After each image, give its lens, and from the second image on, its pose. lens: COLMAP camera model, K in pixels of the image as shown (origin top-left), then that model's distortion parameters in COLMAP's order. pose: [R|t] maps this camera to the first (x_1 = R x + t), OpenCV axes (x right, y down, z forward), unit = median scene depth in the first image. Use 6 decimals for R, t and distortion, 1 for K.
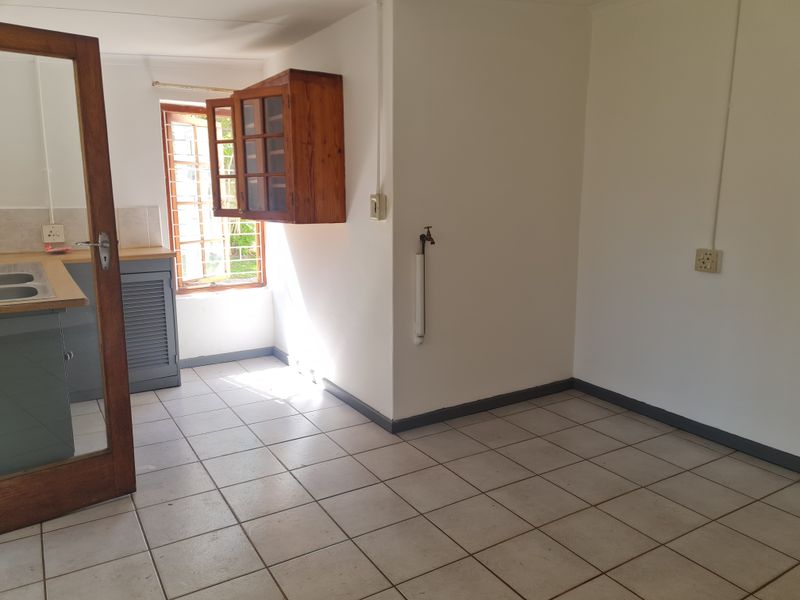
lens RADIAL K [[597.6, 0, 404.2], [0, 597.6, 301.8], [0, 0, 1]] dist [0.069850, -0.039289]
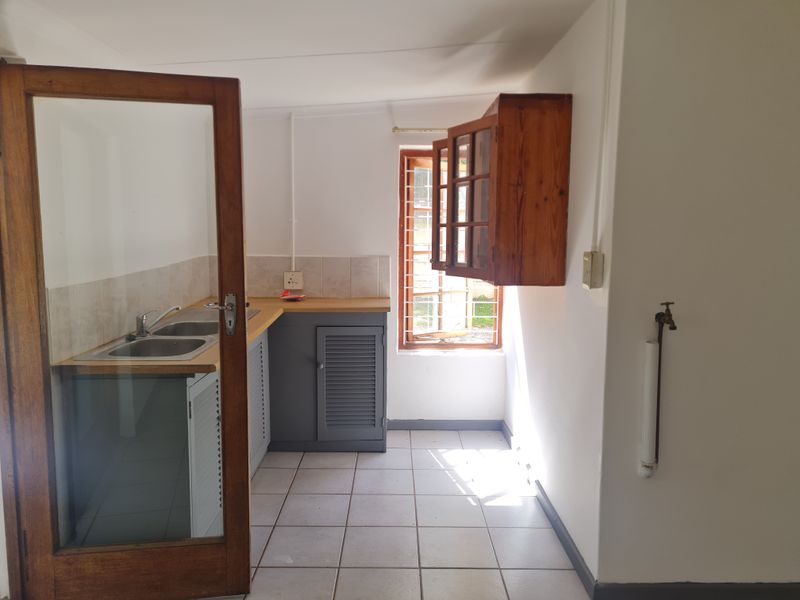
lens RADIAL K [[597.6, 0, 400.0], [0, 597.6, 300.2], [0, 0, 1]] dist [0.069850, -0.039289]
pose [[0.857391, 0.066075, -0.510407, 0.111371], [-0.100800, 0.994076, -0.040637, -0.063039], [0.504699, 0.086291, 0.858972, 0.249517]]
